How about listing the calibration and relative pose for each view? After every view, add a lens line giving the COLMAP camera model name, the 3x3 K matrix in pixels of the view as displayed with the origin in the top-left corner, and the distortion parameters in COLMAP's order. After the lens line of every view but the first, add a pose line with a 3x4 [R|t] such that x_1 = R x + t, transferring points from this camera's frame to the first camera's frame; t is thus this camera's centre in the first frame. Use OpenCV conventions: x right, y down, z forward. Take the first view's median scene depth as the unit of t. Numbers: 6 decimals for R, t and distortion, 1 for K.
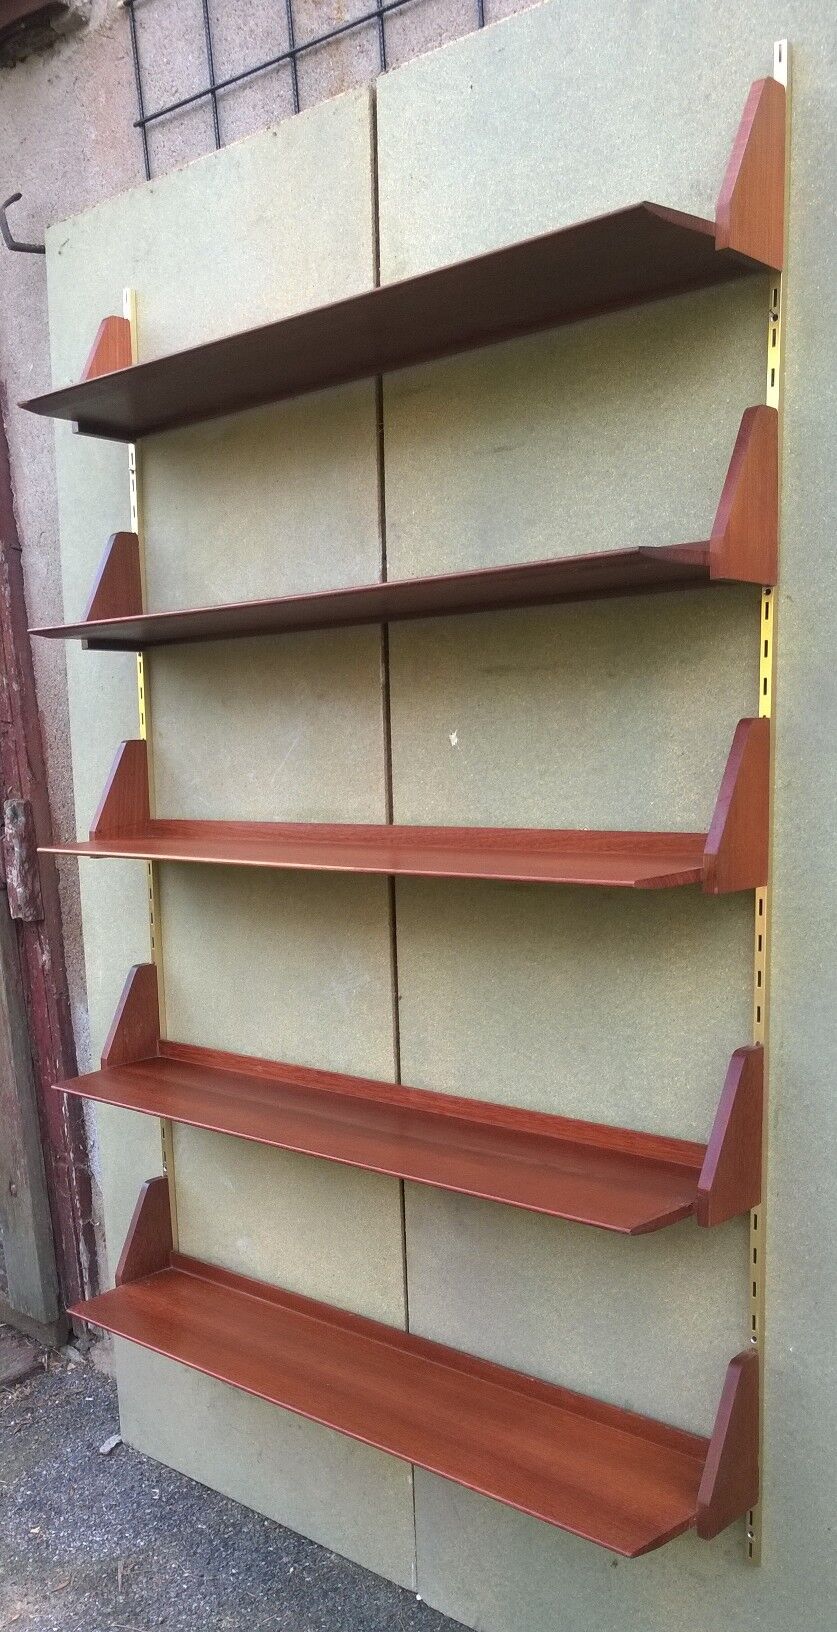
lens RADIAL K [[1477.1, 0, 443.1], [0, 1477.1, 921.6], [0, 0, 1]] dist [-0.007434, 0.002814]
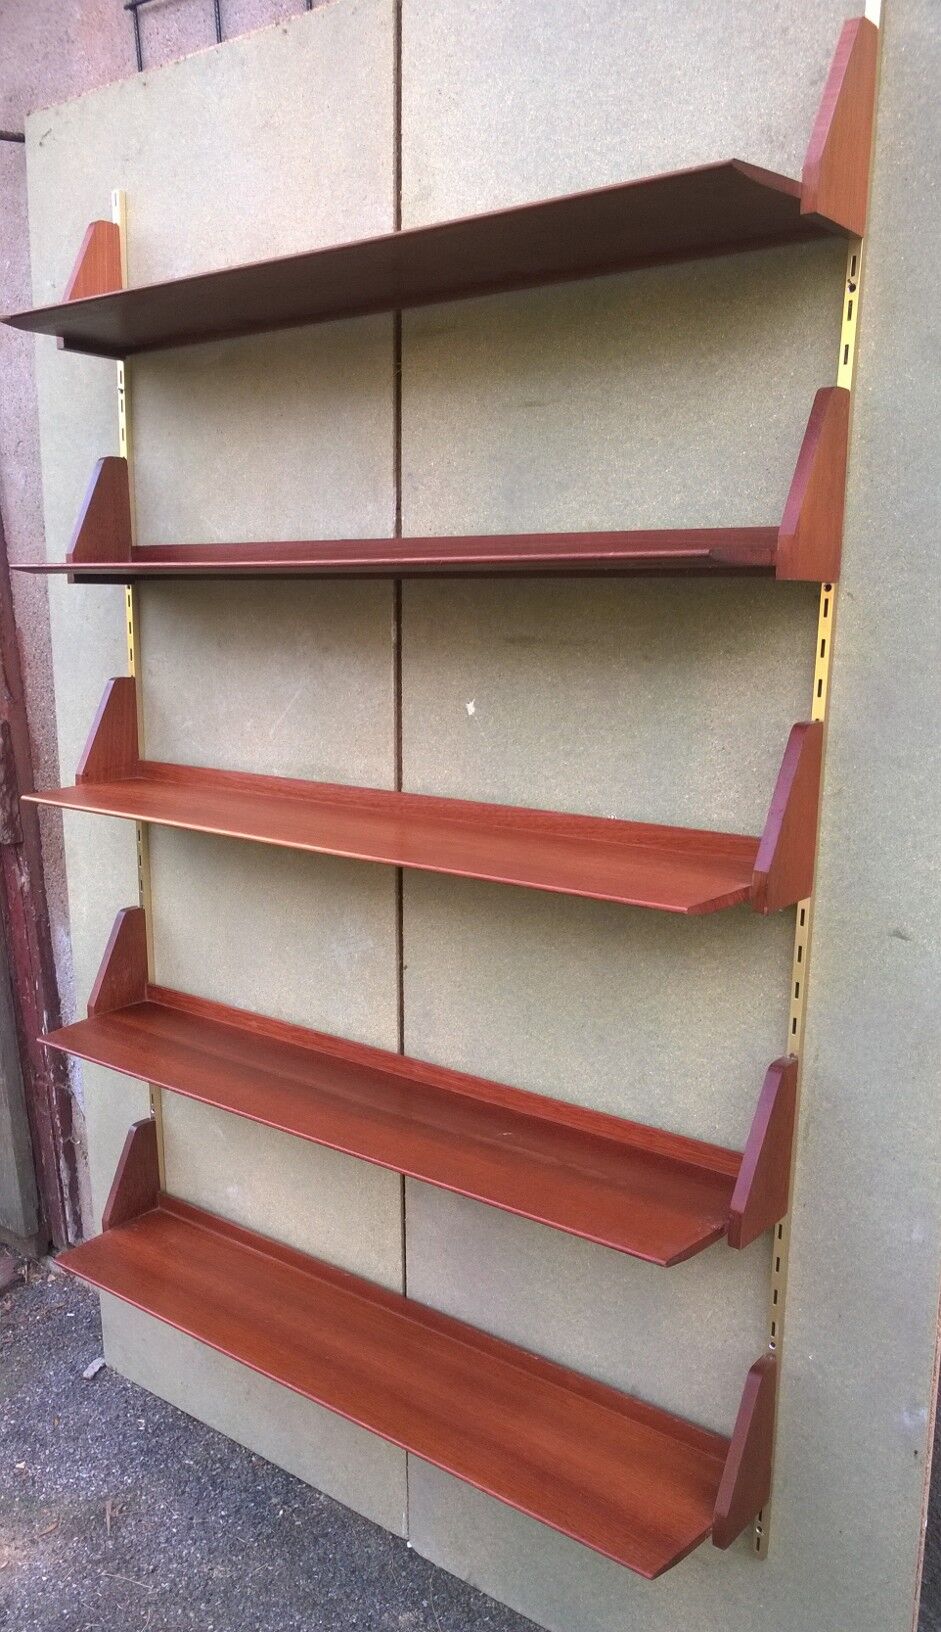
lens RADIAL K [[1363.3, 0, 472.3], [0, 1363.3, 871.6], [0, 0, 1]] dist [0.002010, -0.021483]
pose [[0.997570, 0.015872, 0.067841, -0.048651], [-0.021349, 0.996503, 0.080786, -0.087568], [-0.066321, -0.082038, 0.994420, 0.113484]]
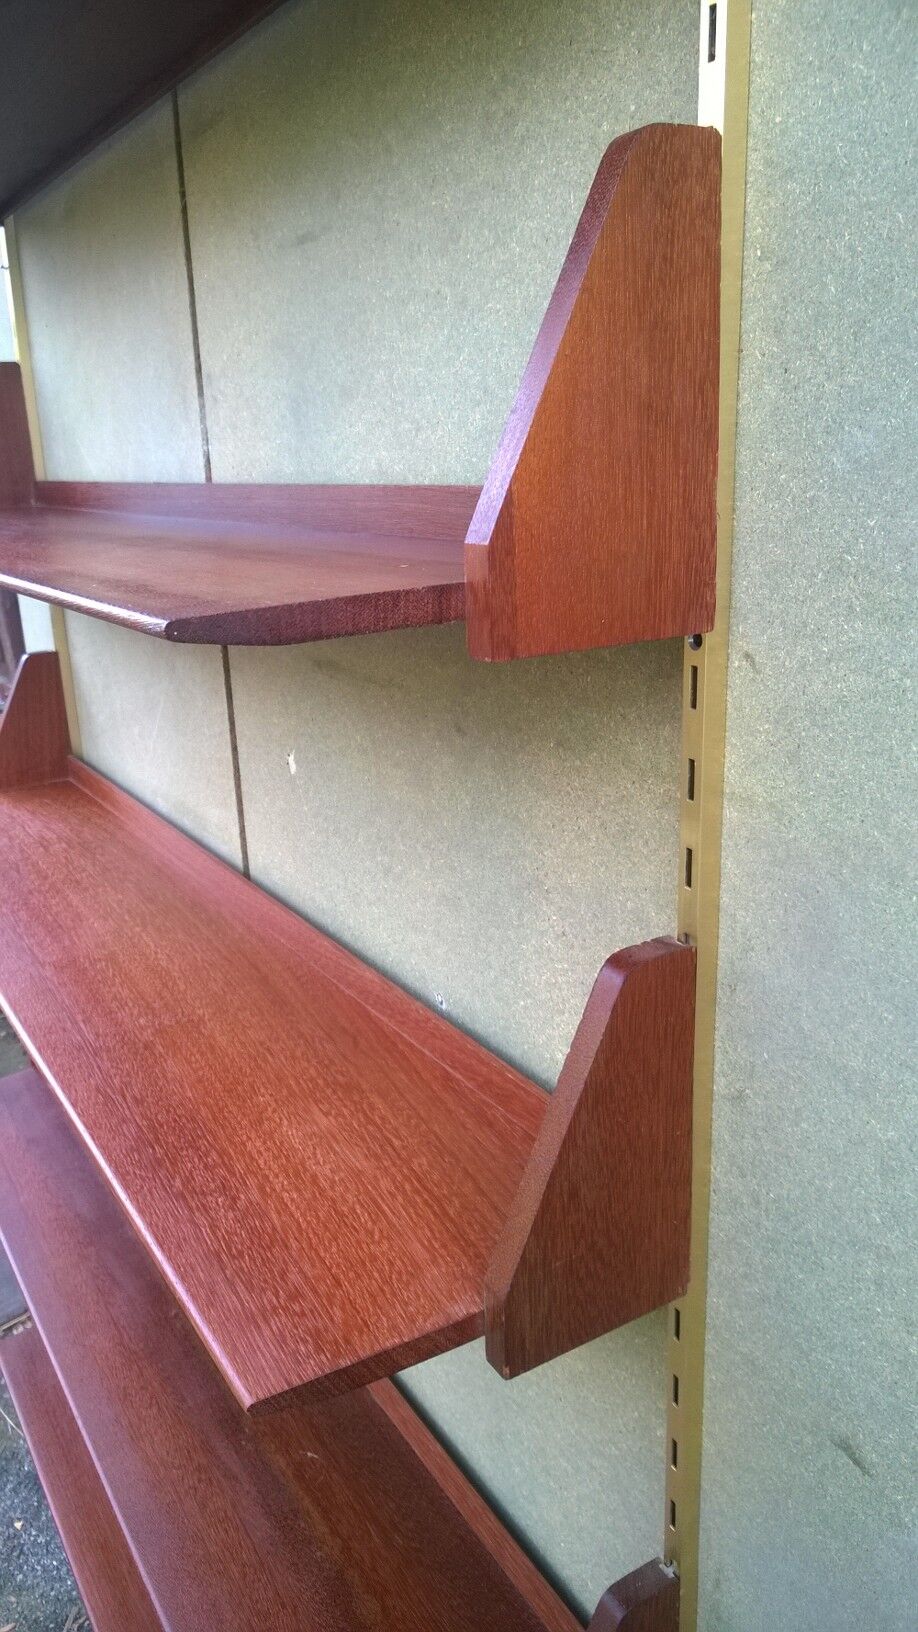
lens RADIAL K [[1265.3, 0, 459.0], [0, 1265.3, 816.0], [0, 0, 1]] dist [-0.005755, -0.007786]
pose [[0.959035, 0.062457, -0.276317, 0.204264], [-0.011011, 0.982875, 0.183944, -0.191183], [0.283074, -0.173366, 0.943299, 0.532147]]
